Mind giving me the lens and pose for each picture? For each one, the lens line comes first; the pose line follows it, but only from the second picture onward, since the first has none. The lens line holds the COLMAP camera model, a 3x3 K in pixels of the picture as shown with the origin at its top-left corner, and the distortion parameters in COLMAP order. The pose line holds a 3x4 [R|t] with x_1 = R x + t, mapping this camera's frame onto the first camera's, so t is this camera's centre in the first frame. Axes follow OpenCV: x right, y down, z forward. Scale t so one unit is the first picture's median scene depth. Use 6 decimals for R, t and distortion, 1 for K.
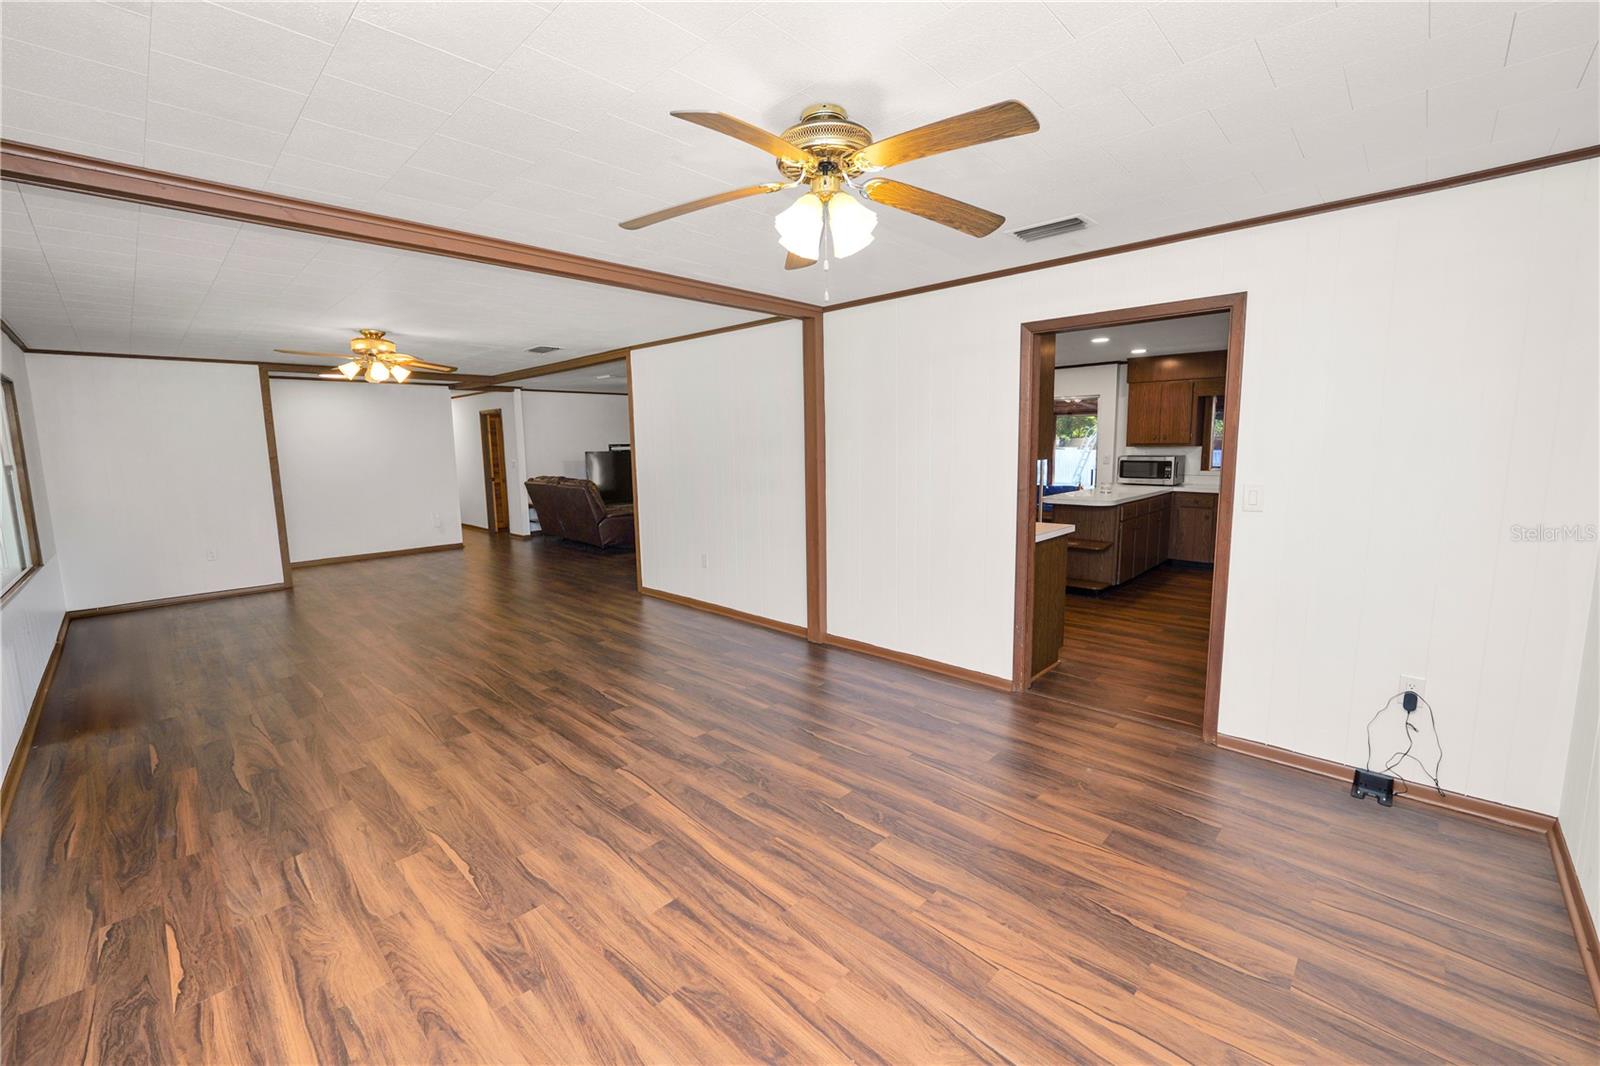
lens RADIAL K [[652.8, 0, 799.9], [0, 652.8, 527.6], [0, 0, 1]] dist [-0.010679, 0.000236]
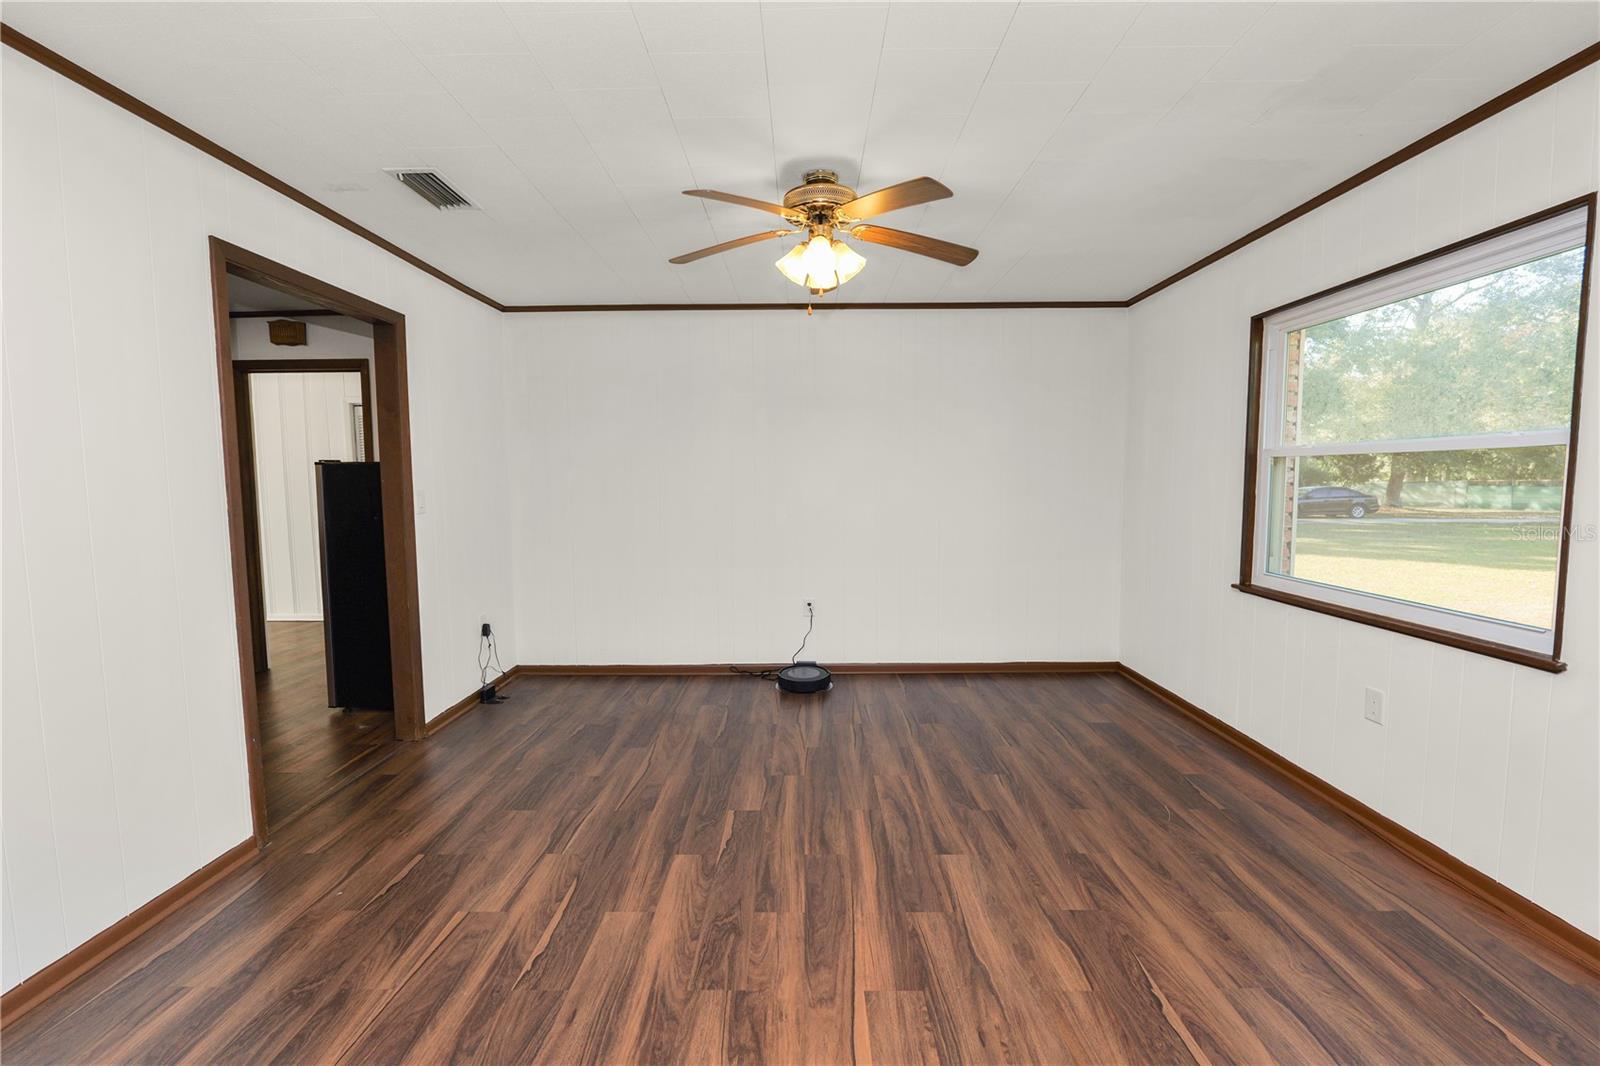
lens RADIAL K [[669.4, 0, 795.8], [0, 669.4, 531.7], [0, 0, 1]] dist [-0.014426, -0.000090]
pose [[-0.689858, -0.031453, 0.723262, -0.755478], [0.115655, 0.981436, 0.152994, -0.123935], [-0.714647, 0.189193, -0.673413, 1.704538]]
